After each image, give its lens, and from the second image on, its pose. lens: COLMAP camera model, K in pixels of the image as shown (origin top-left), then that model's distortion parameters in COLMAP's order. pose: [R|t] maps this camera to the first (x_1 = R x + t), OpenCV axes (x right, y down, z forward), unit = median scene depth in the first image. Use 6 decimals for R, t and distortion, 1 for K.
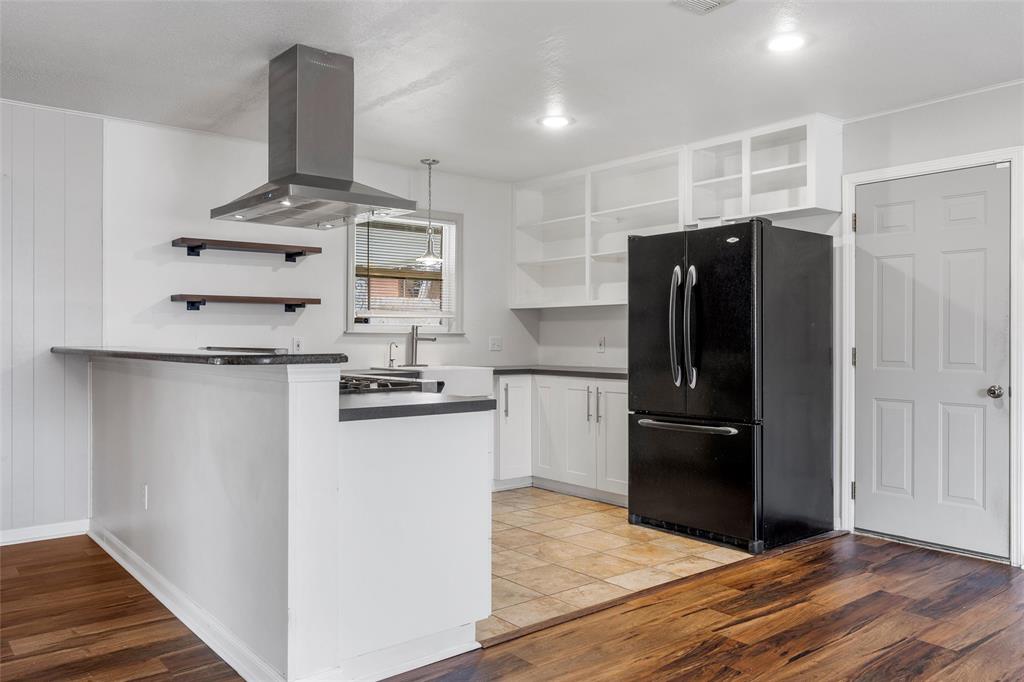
lens RADIAL K [[776.6, 0, 514.0], [0, 776.6, 339.3], [0, 0, 1]] dist [0.010477, -0.006153]
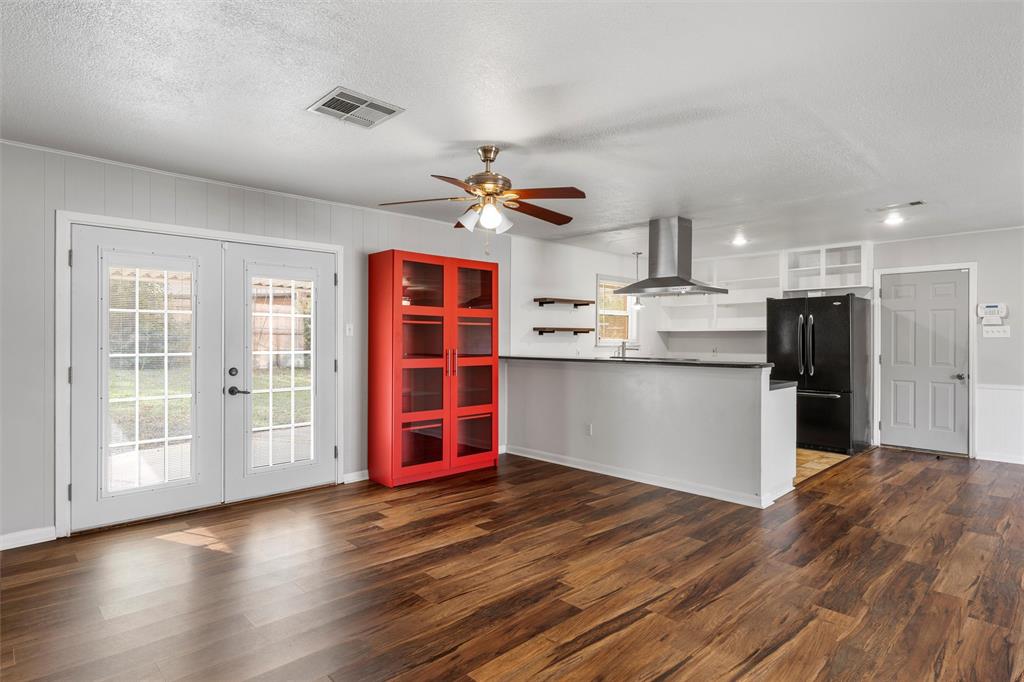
lens RADIAL K [[552.8, 0, 510.8], [0, 552.8, 337.2], [0, 0, 1]] dist [-0.003154, -0.001202]
pose [[0.996921, 0.001259, 0.078404, -0.632347], [-0.001034, 0.999995, -0.002917, -0.030080], [-0.078407, 0.002827, 0.996917, -0.354651]]
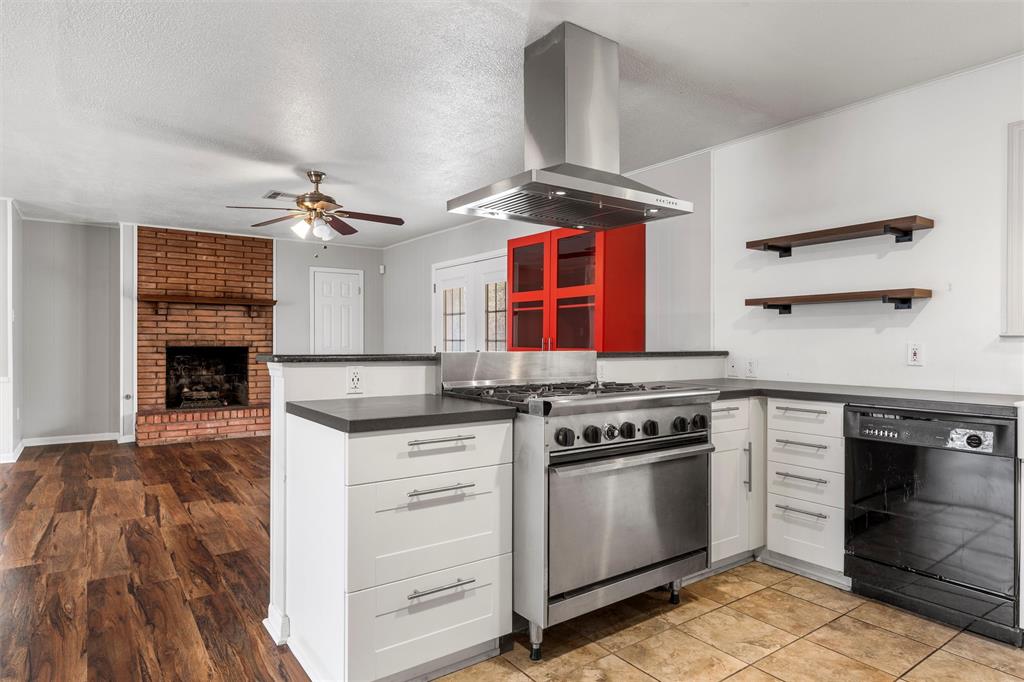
lens RADIAL K [[594.3, 0, 510.5], [0, 594.3, 340.0], [0, 0, 1]] dist [0.003021, -0.002507]
pose [[-0.067739, -0.003780, -0.997696, 0.360175], [-0.005248, 0.999980, -0.003432, -0.001383], [0.997689, 0.005003, -0.067758, 0.765424]]
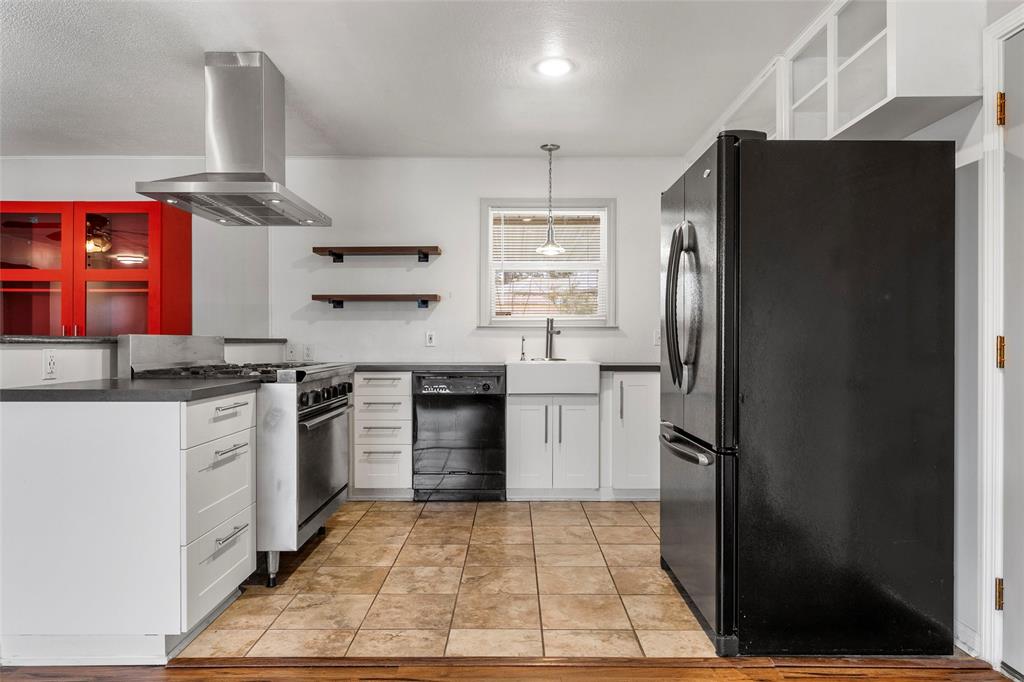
lens RADIAL K [[665.3, 0, 512.2], [0, 665.3, 342.4], [0, 0, 1]] dist [-0.000055, -0.000070]
pose [[0.771294, 0.000152, -0.636479, 0.468989], [-0.000173, 1.000000, 0.000028, 0.015483], [0.636479, 0.000088, 0.771294, 0.413752]]
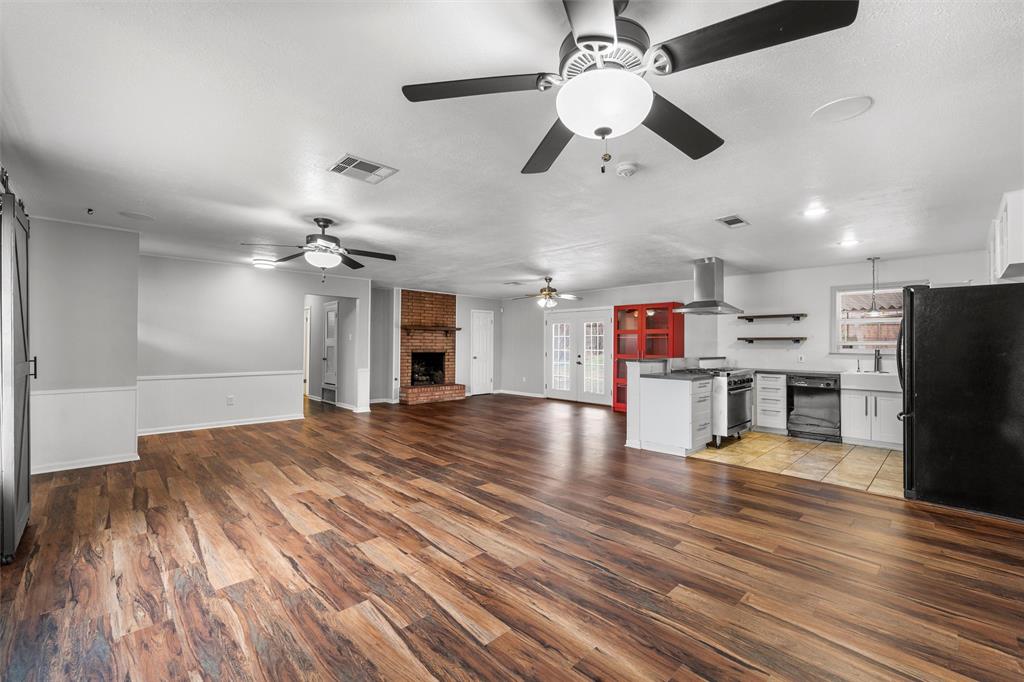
lens RADIAL K [[430.4, 0, 513.0], [0, 430.4, 335.3], [0, 0, 1]] dist [0.002648, 0.000234]
pose [[0.083475, -0.021103, -0.996286, 1.007411], [-0.009254, 0.999716, -0.021951, -0.027216], [0.996467, 0.011052, 0.083256, 0.105427]]
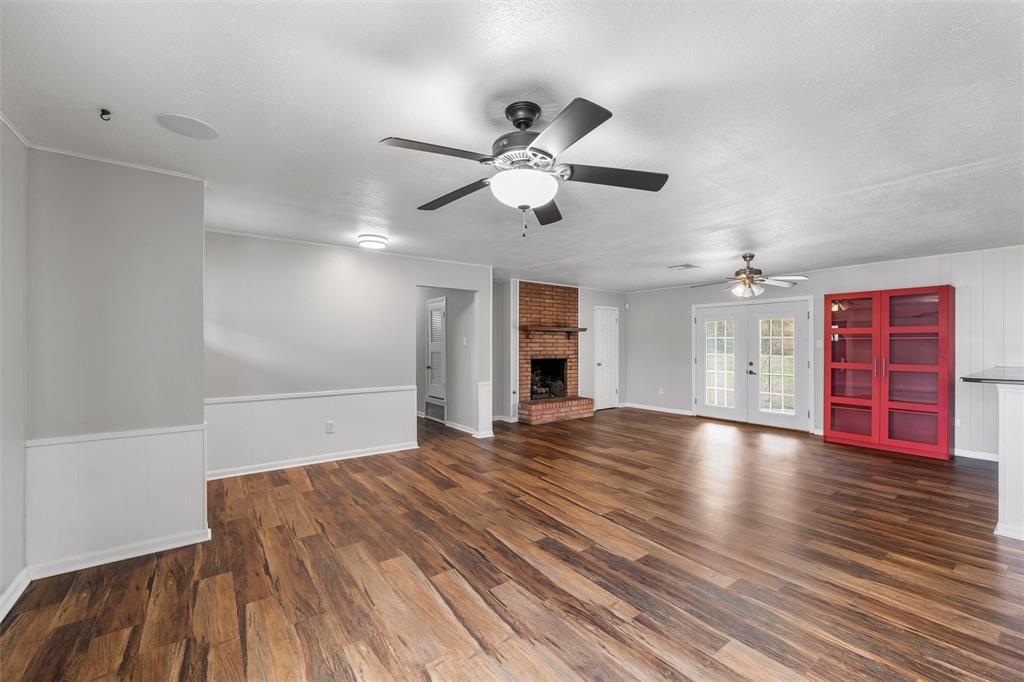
lens RADIAL K [[413.5, 0, 513.5], [0, 413.5, 343.2], [0, 0, 1]] dist [-0.000603, -0.000098]
pose [[-0.045538, -0.004329, -0.998953, 0.520113], [-0.003606, 0.999985, -0.004169, -0.040220], [0.998956, 0.003412, -0.045553, -0.199552]]
